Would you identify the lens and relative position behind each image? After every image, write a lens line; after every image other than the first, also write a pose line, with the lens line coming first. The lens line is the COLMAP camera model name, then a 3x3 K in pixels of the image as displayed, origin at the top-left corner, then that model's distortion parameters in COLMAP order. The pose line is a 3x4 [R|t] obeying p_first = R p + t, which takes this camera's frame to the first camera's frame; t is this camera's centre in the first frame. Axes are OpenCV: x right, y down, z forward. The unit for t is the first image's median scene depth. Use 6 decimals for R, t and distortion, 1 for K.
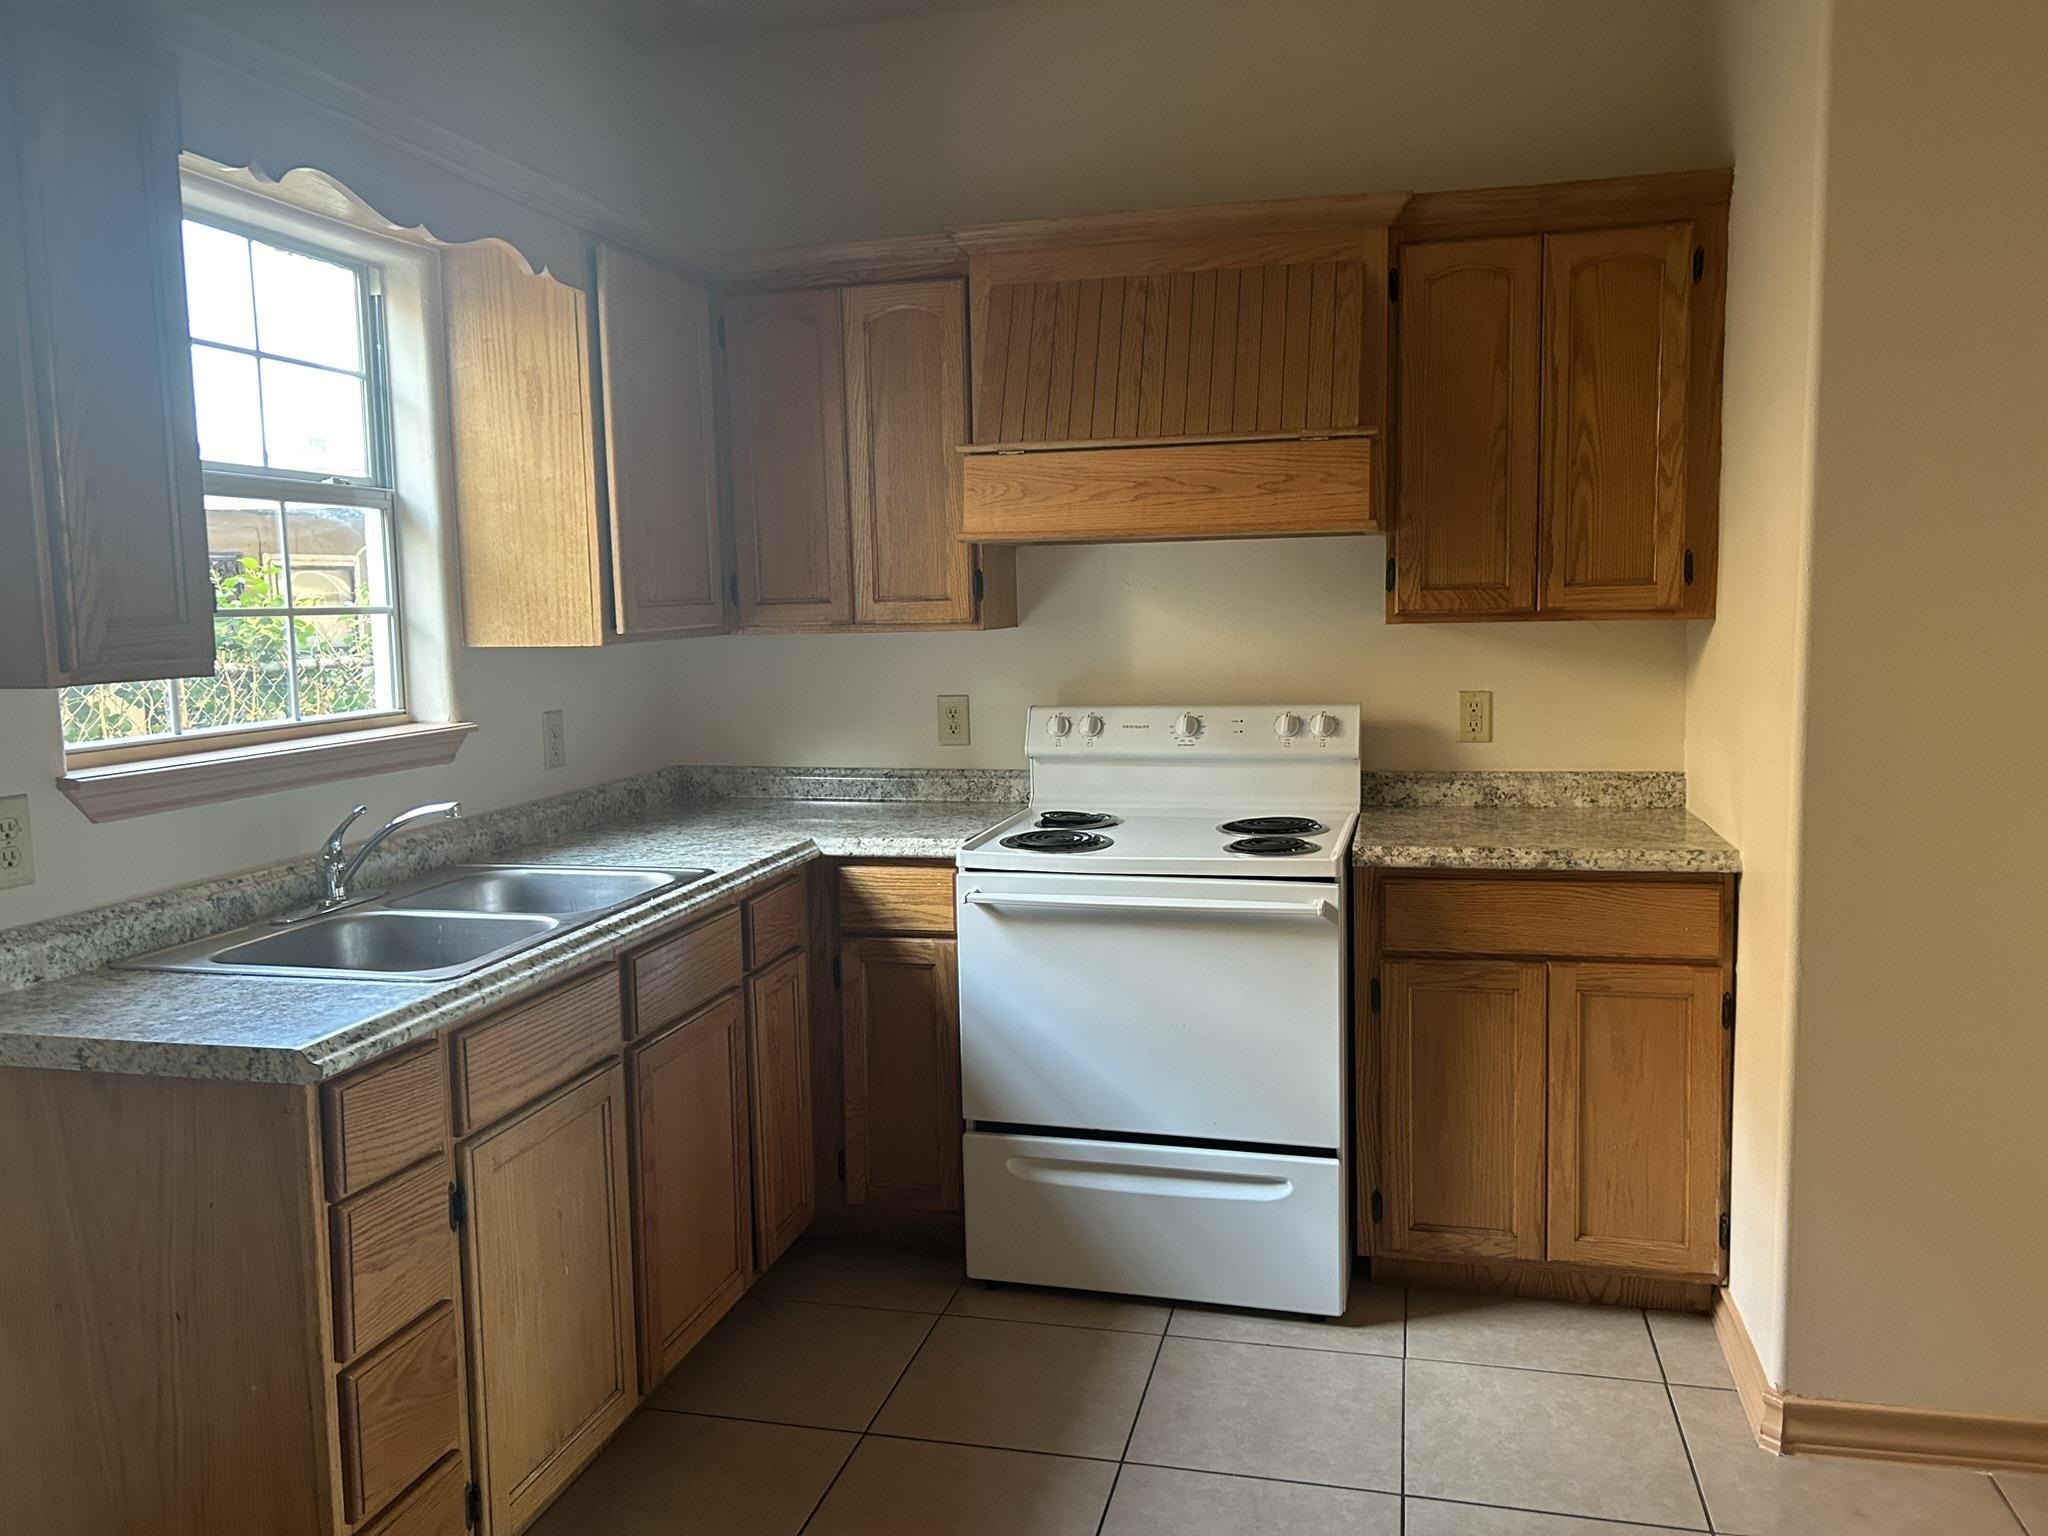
lens RADIAL K [[1568.5, 0, 964.1], [0, 1568.5, 768.9], [0, 0, 1]] dist [0.099854, -0.214700]
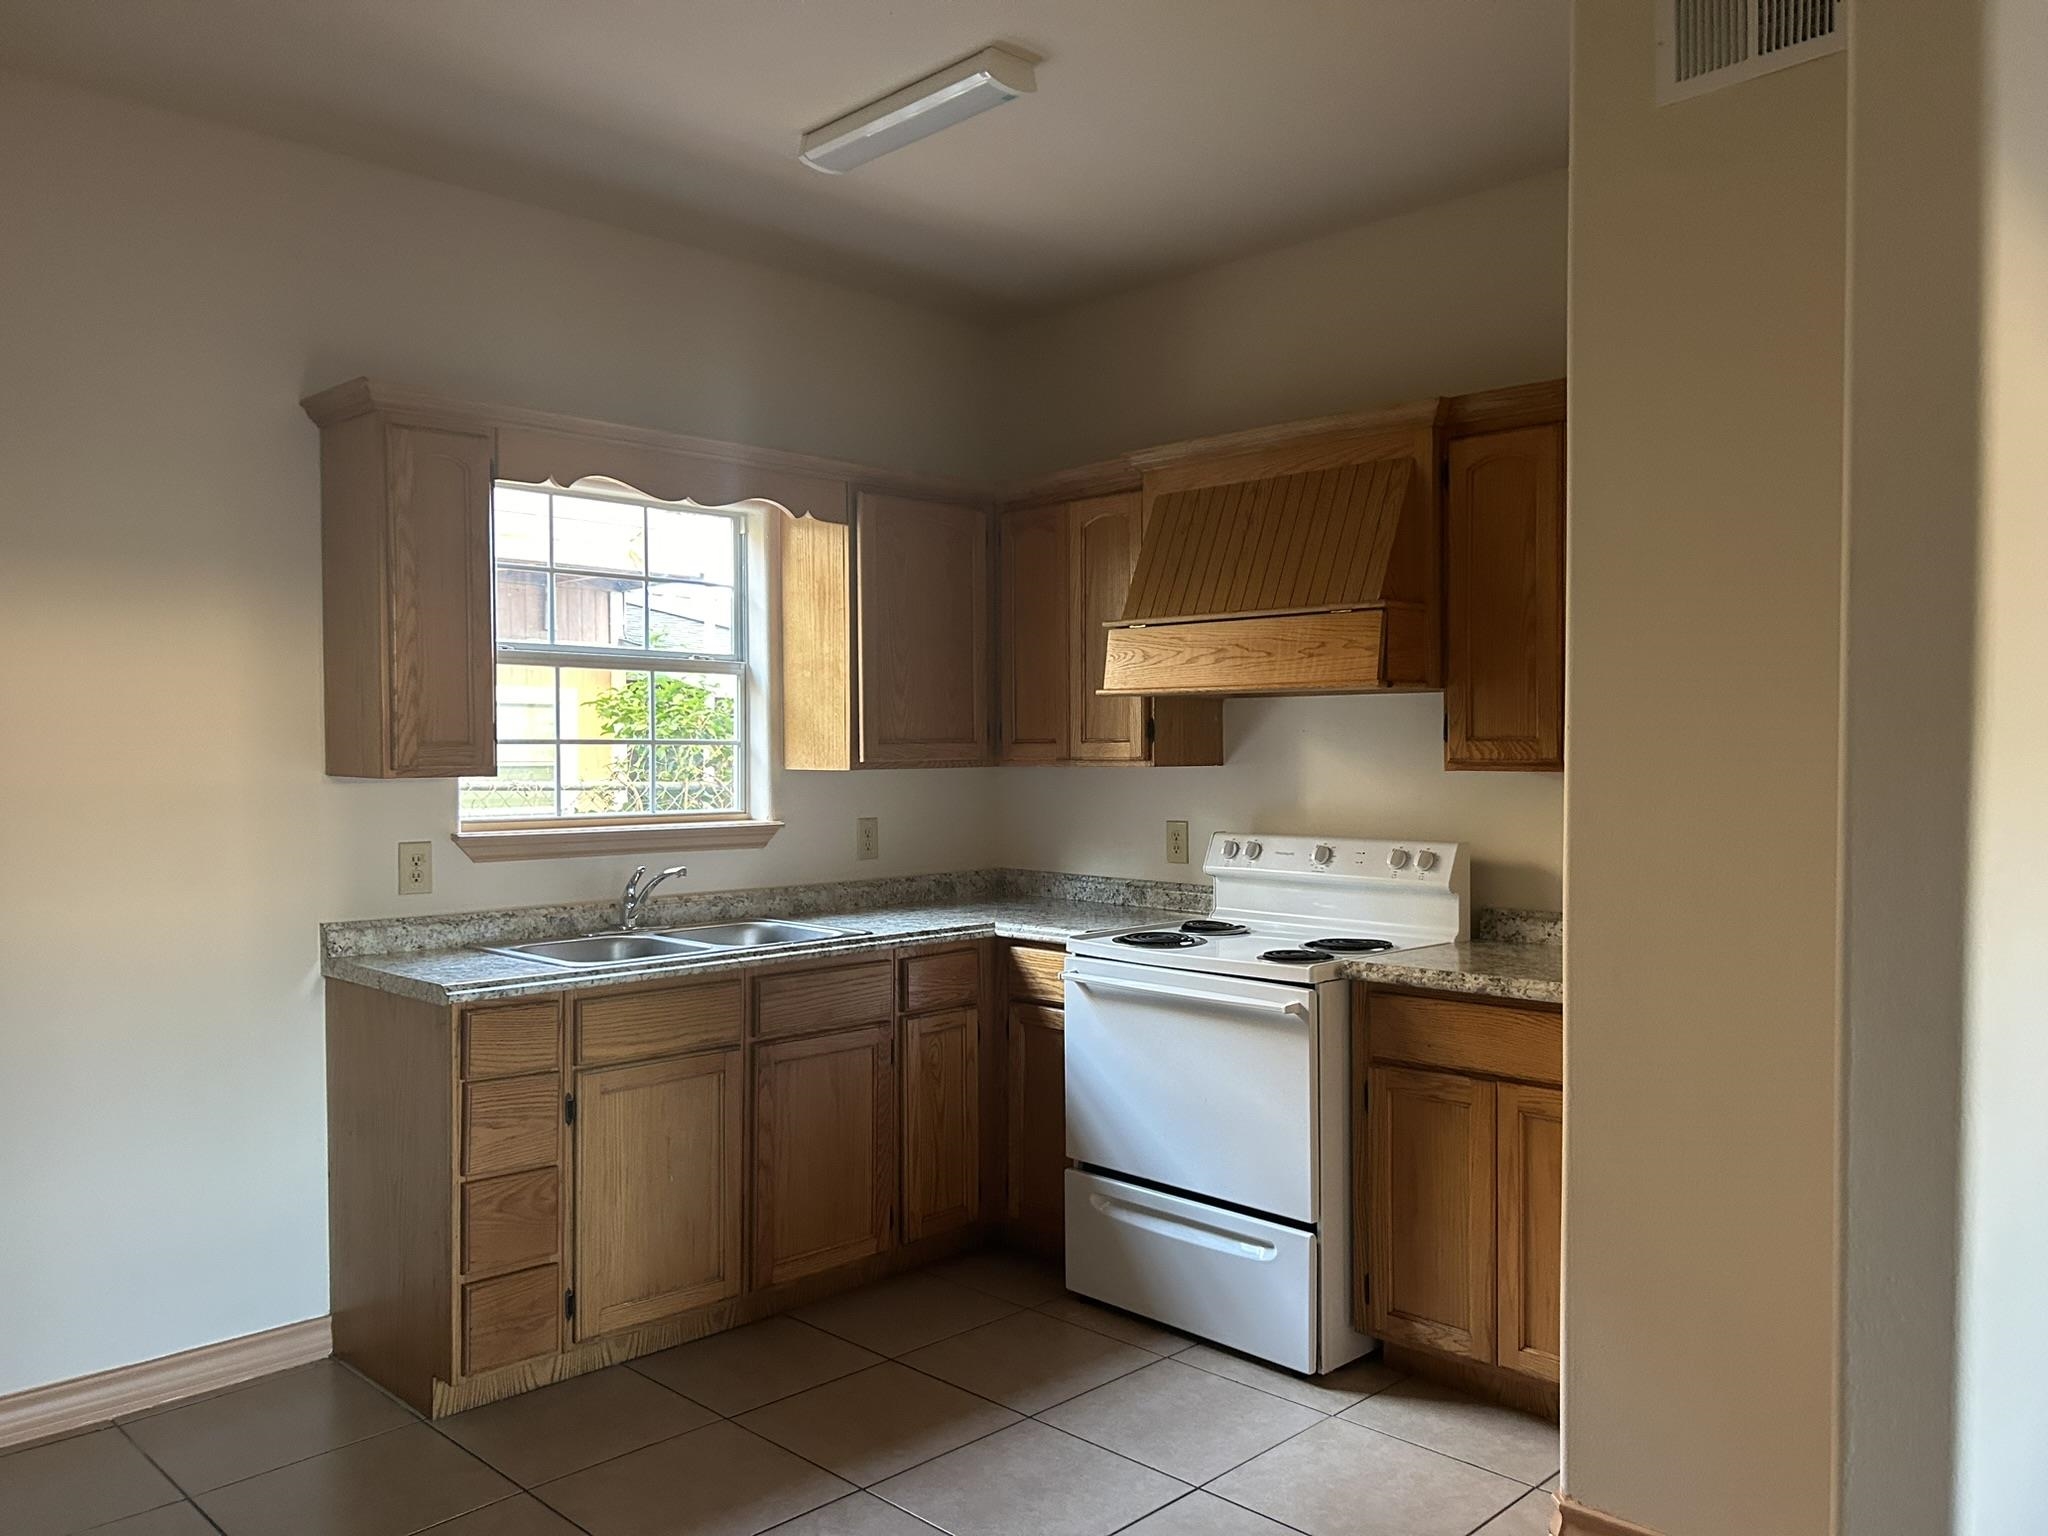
lens RADIAL K [[1568.5, 0, 964.1], [0, 1568.5, 768.9], [0, 0, 1]] dist [0.099854, -0.214700]
pose [[0.849389, 0.026572, -0.527098, 0.588934], [-0.073086, 0.995031, -0.067613, 0.007761], [0.522682, 0.095953, 0.847110, -0.128260]]
